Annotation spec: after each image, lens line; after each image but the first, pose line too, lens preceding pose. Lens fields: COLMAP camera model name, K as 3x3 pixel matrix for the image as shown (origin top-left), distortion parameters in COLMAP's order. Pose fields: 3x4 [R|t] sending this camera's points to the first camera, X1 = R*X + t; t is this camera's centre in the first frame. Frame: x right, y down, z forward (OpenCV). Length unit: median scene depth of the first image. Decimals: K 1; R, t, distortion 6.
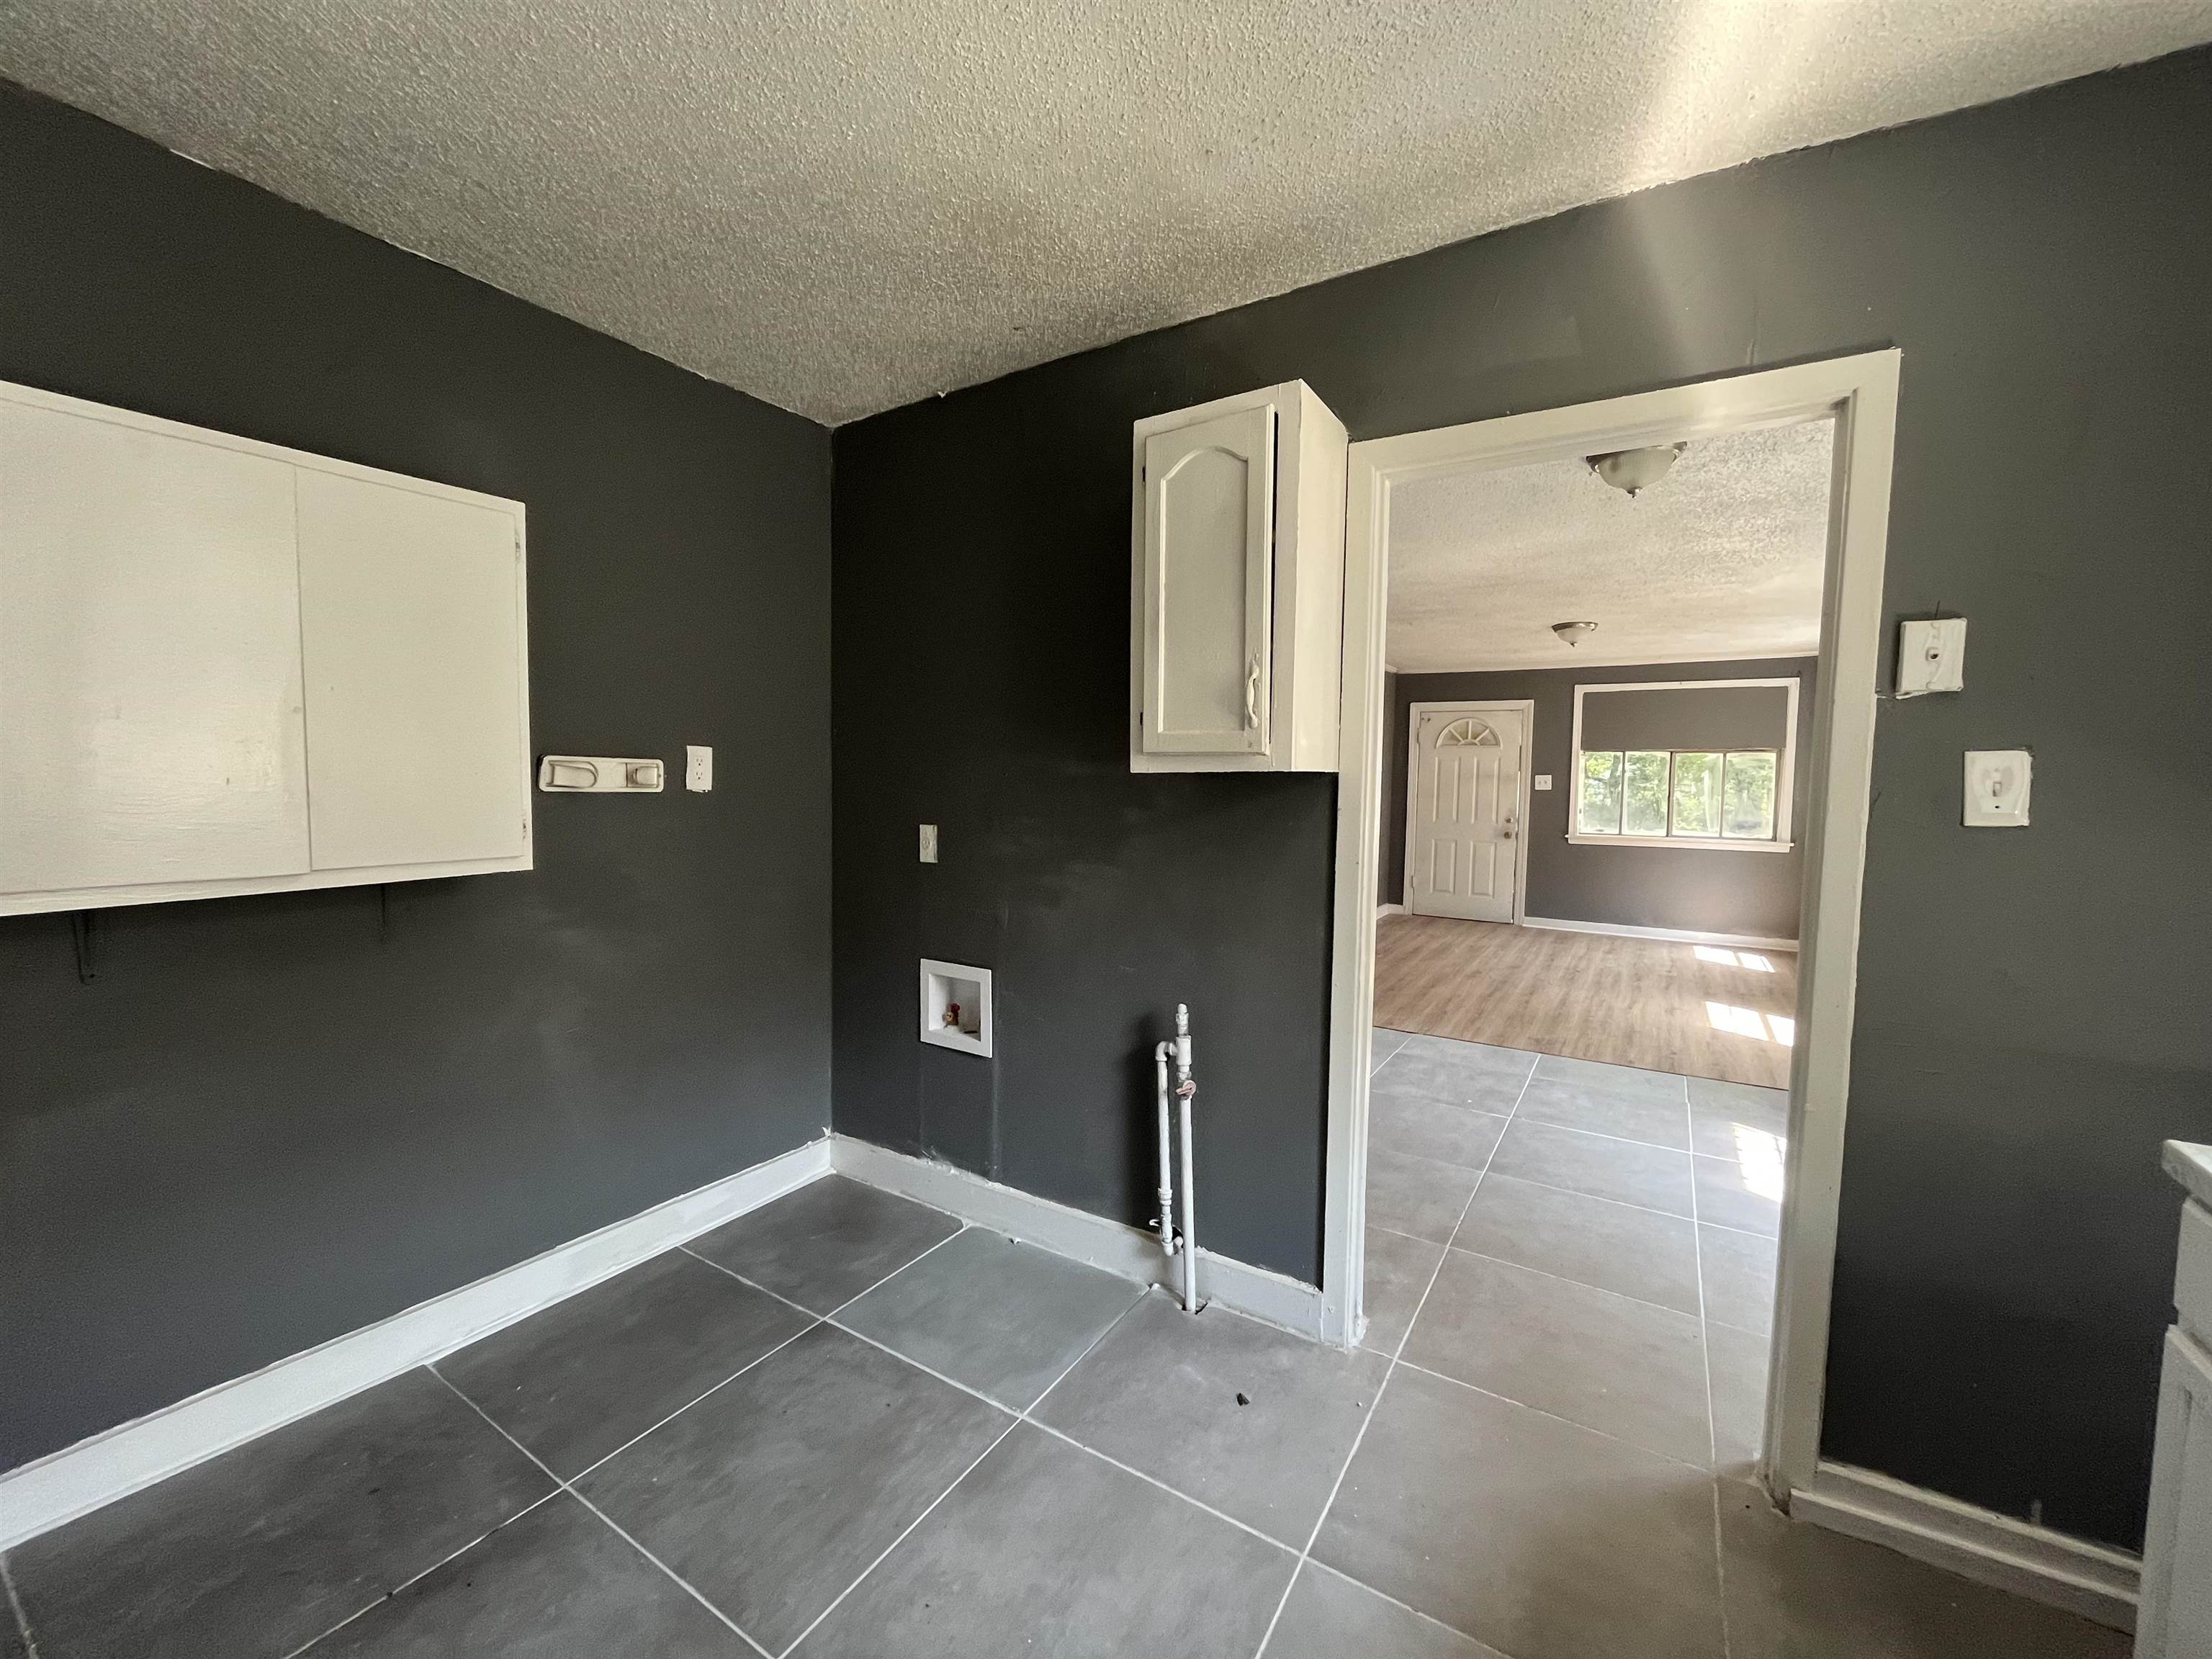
lens RADIAL K [[886.7, 0, 1104.9], [0, 886.7, 830.1], [0, 0, 1]] dist [-0.001018, -0.000206]
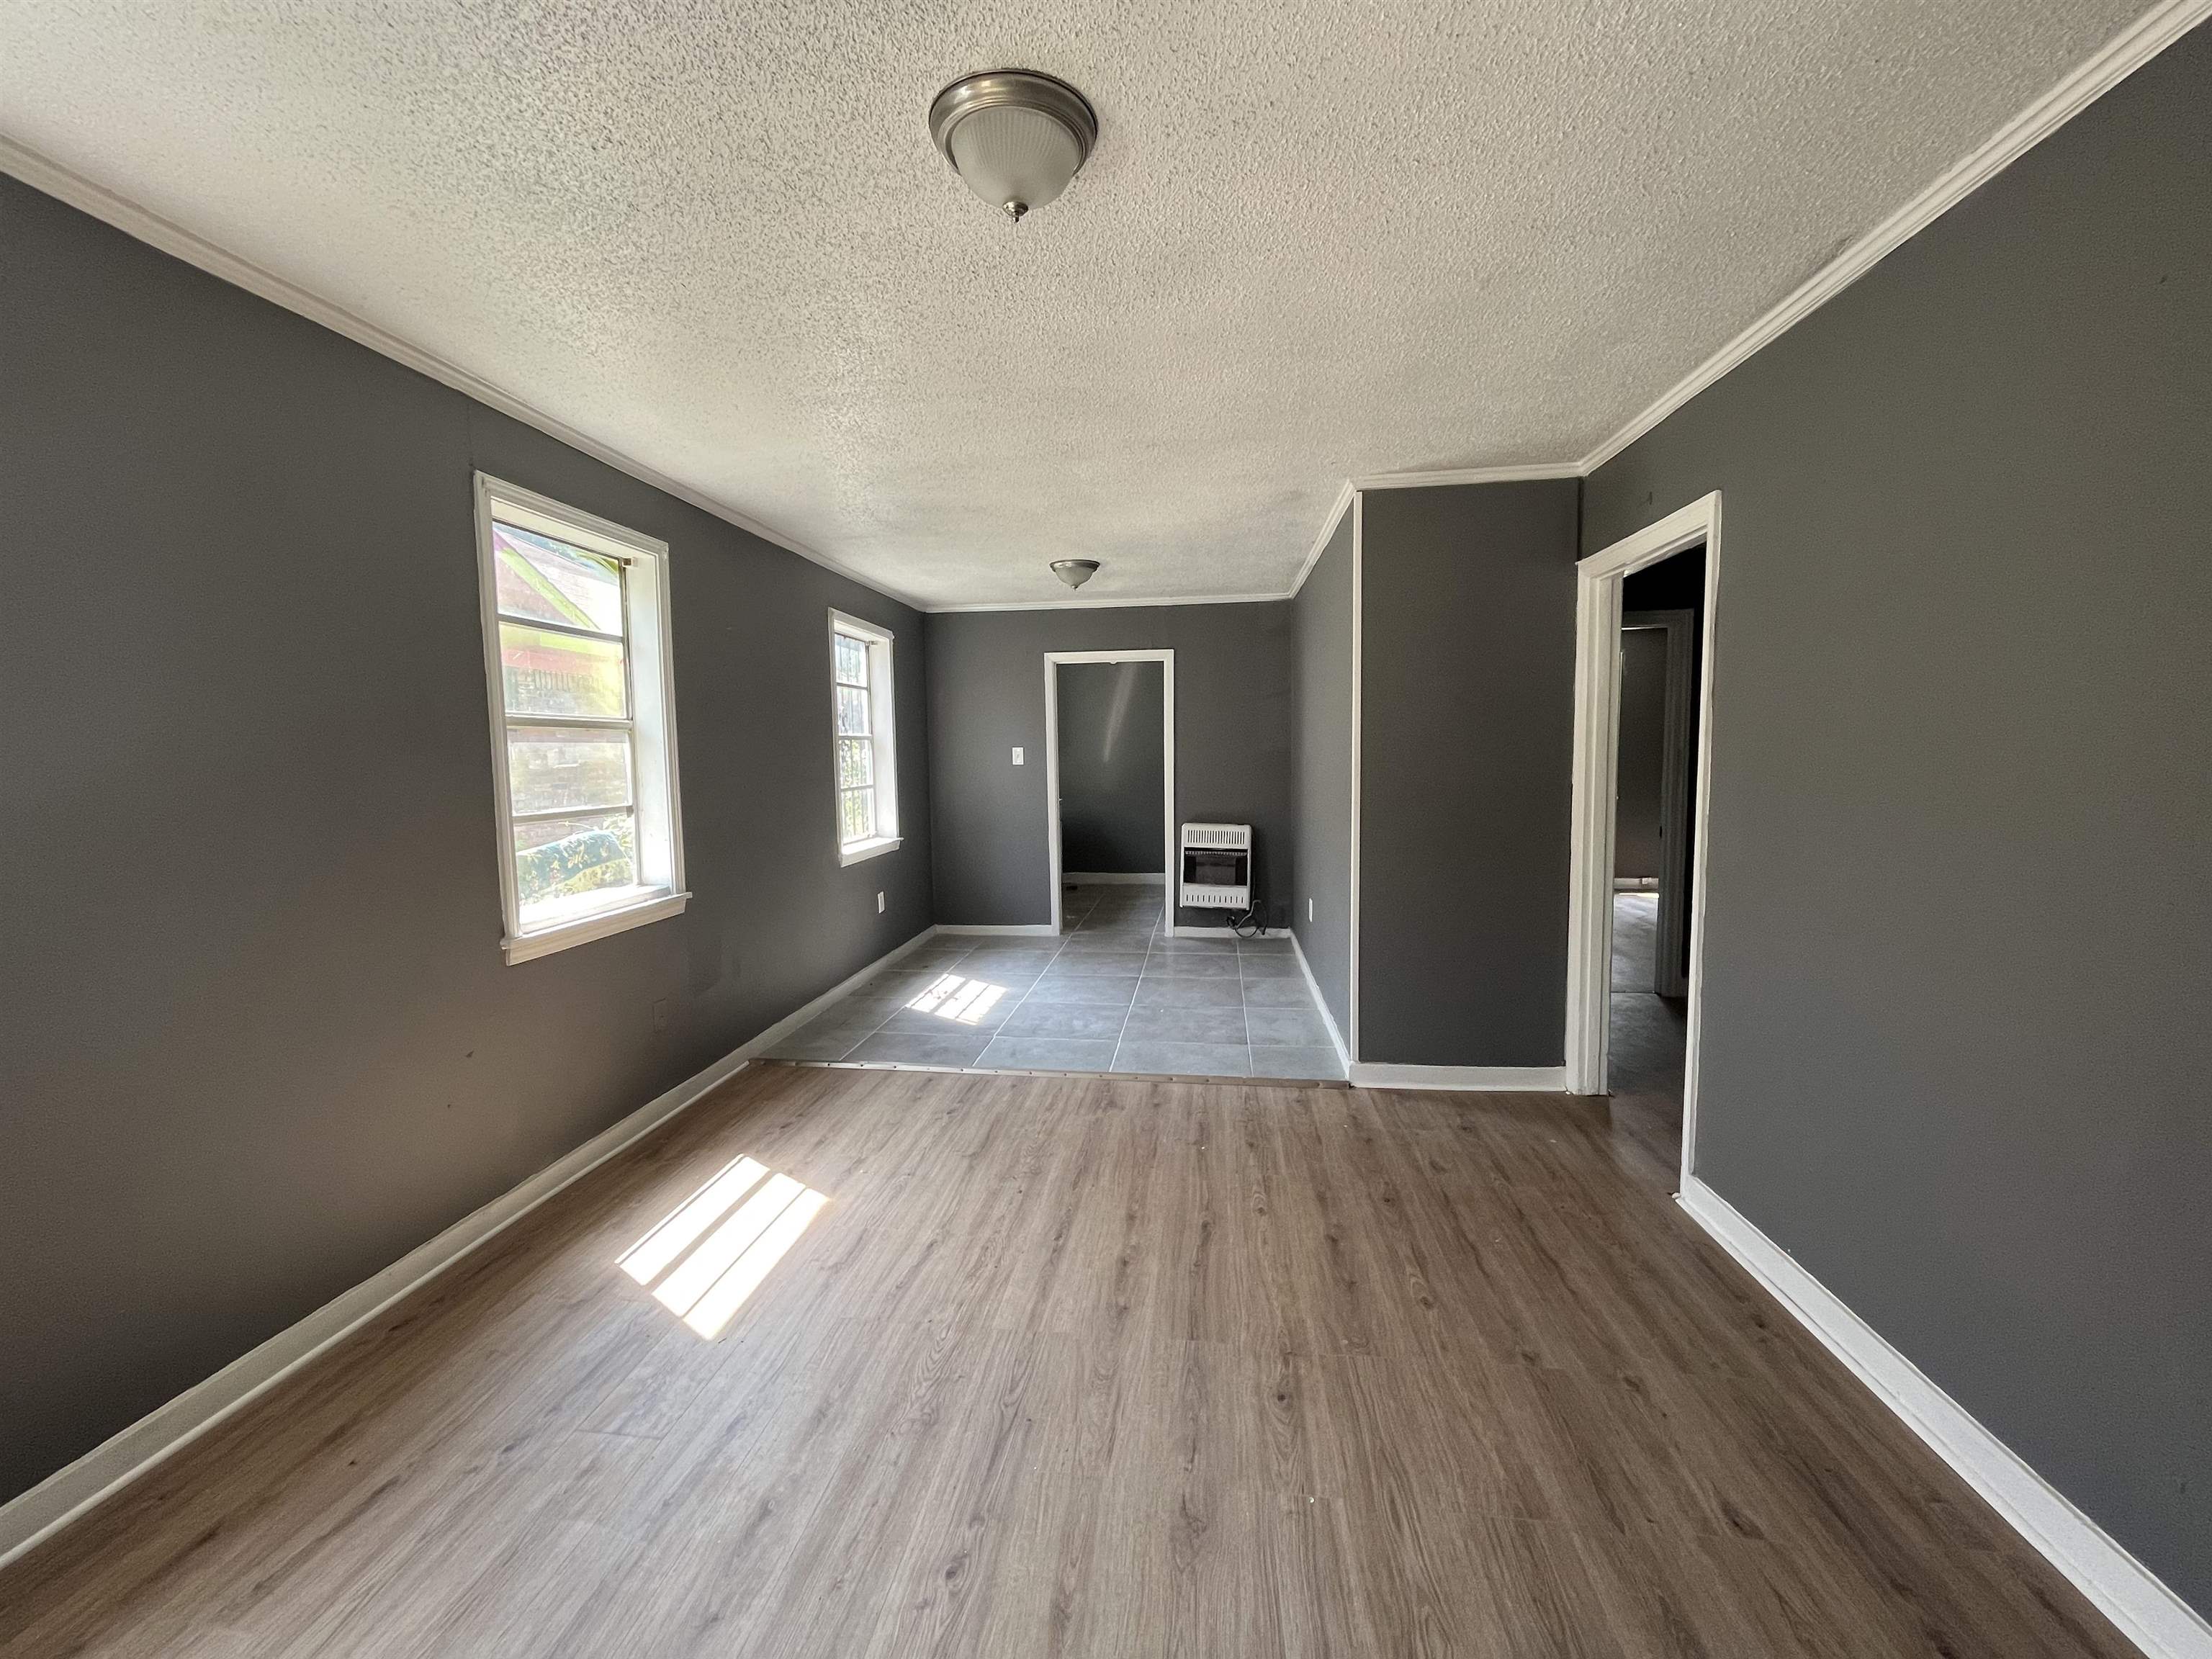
lens RADIAL K [[886.7, 0, 1110.7], [0, 886.7, 827.1], [0, 0, 1]] dist [-0.001018, -0.000206]
pose [[-0.901498, 0.032390, -0.431570, 0.537306], [-0.027690, 0.990836, 0.132203, -0.061589], [0.431897, 0.131131, -0.892340, 1.092951]]
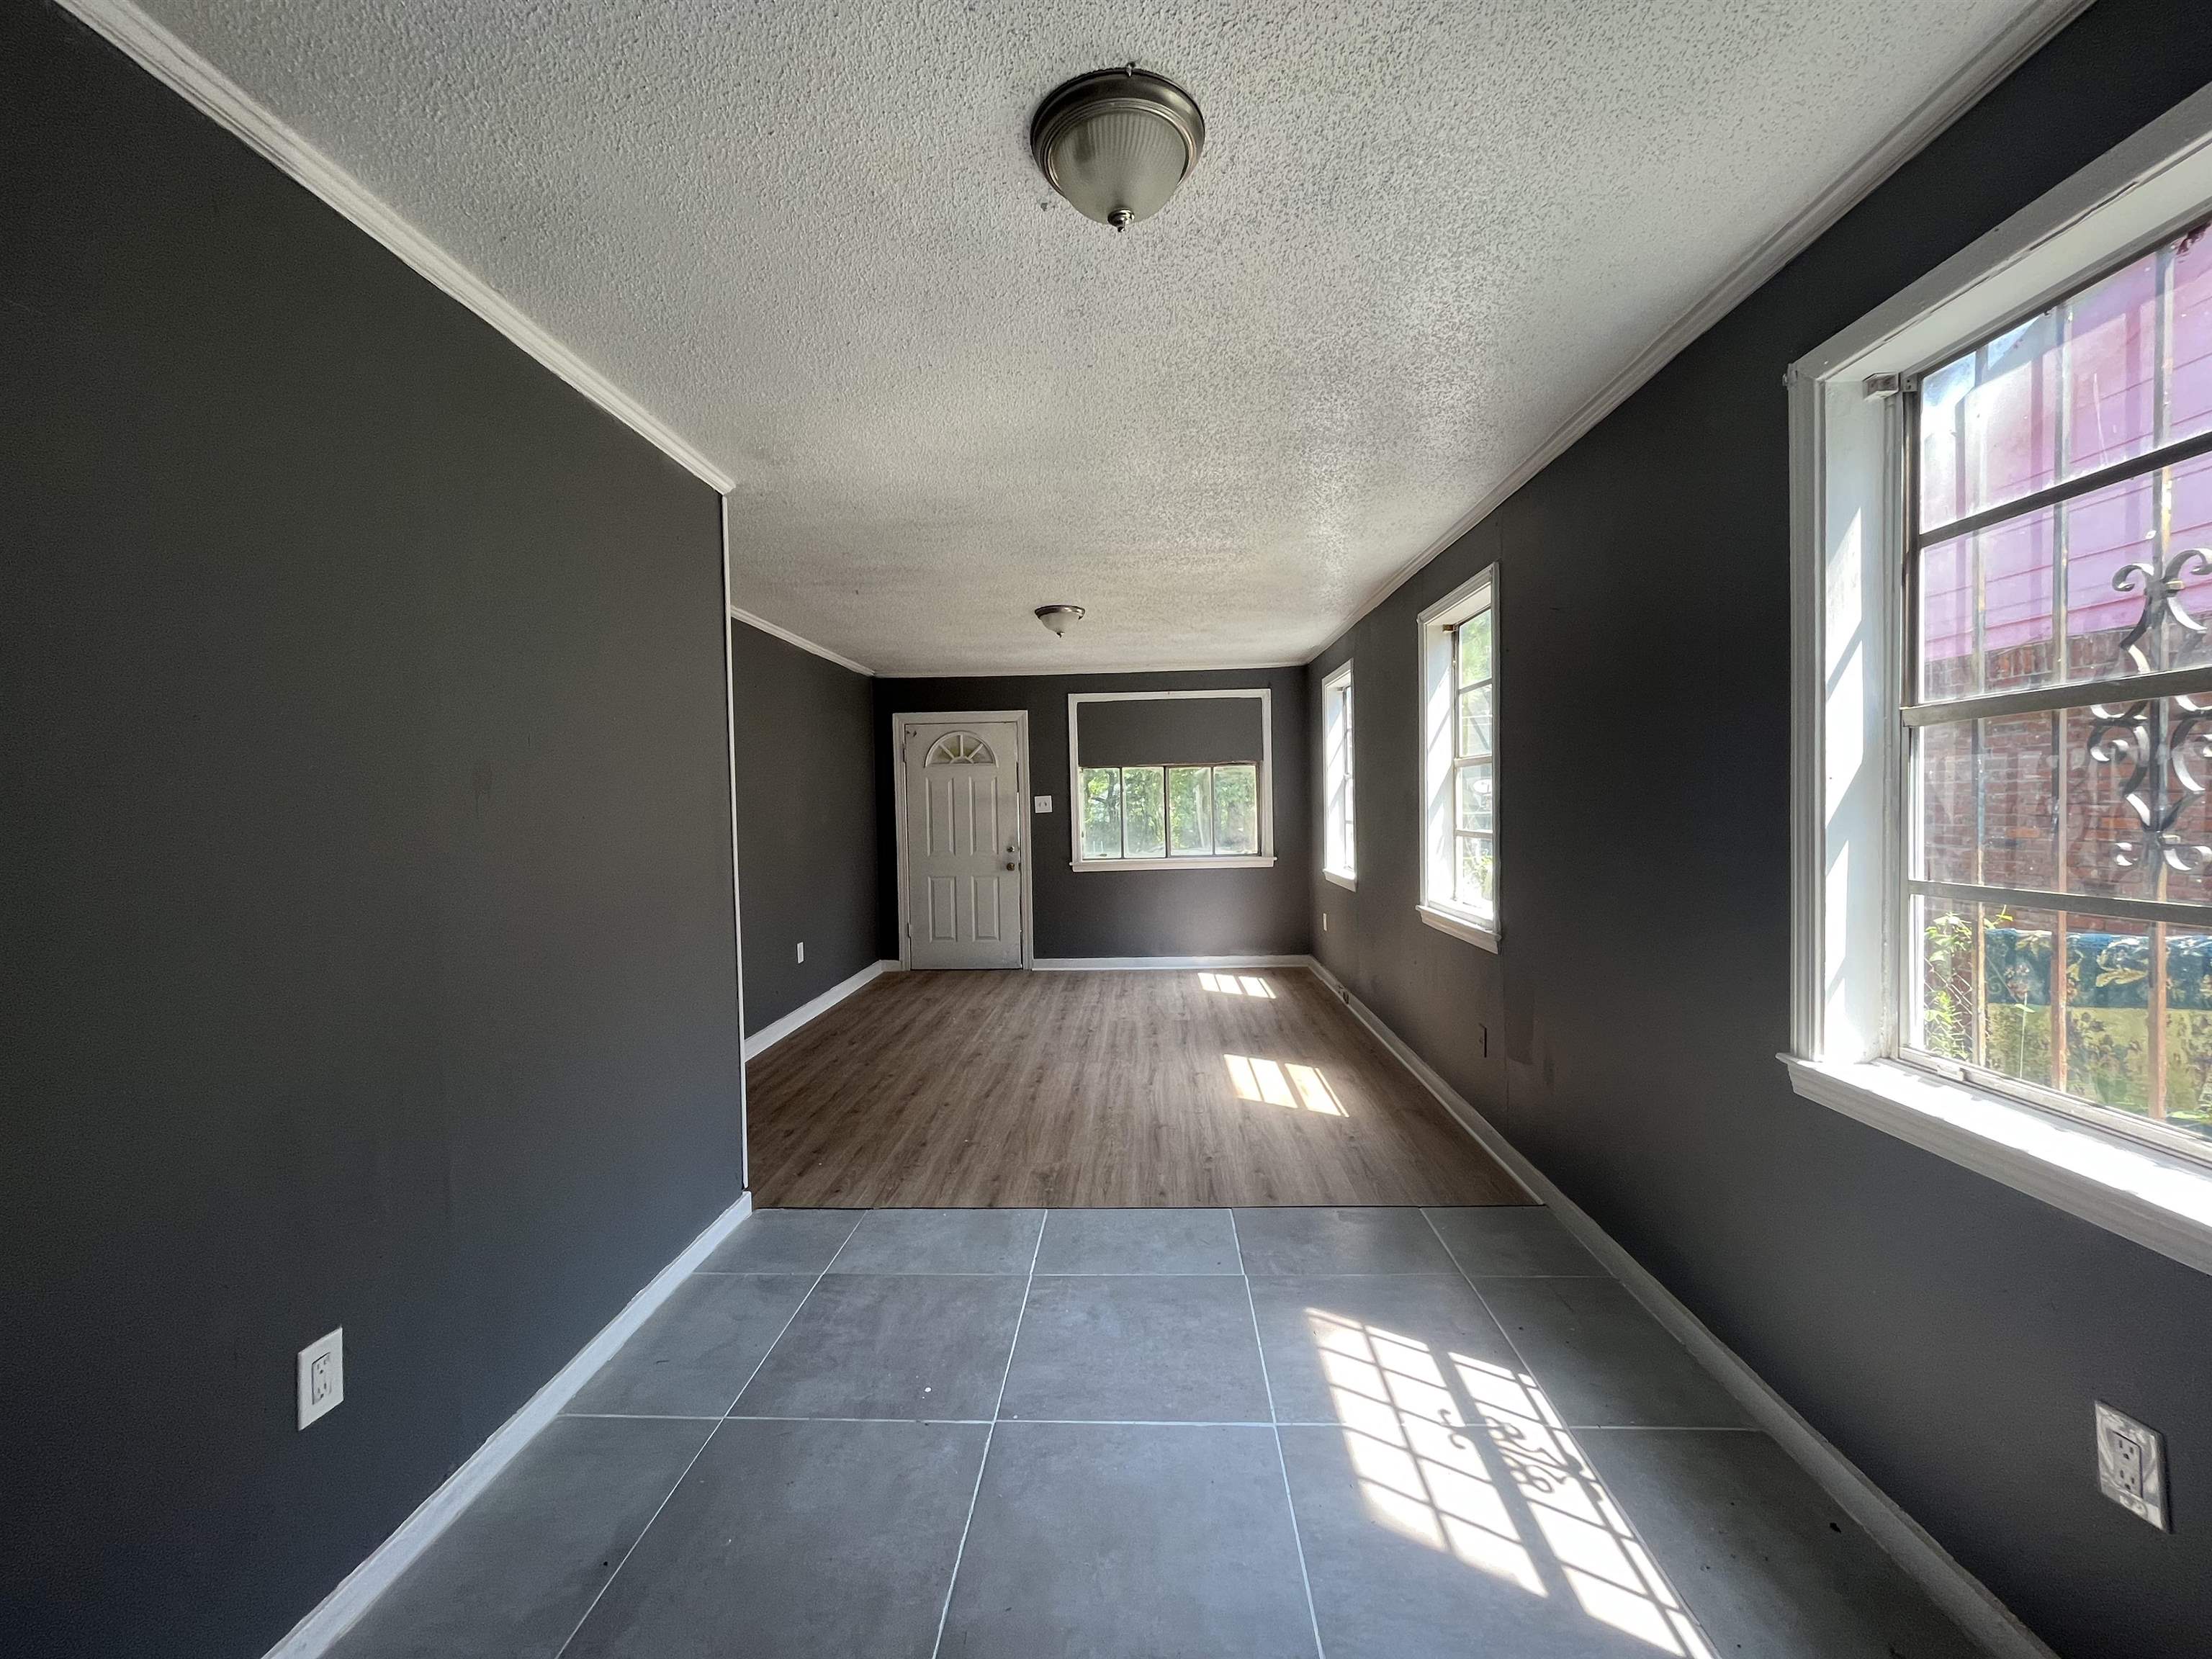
lens RADIAL K [[886.7, 0, 1103.7], [0, 886.7, 825.1], [0, 0, 1]] dist [-0.001018, -0.000206]
pose [[0.870886, -0.046237, 0.489305, 0.135304], [0.064674, 0.997689, -0.020833, -0.012758], [-0.487211, 0.049789, 0.871864, 0.240792]]
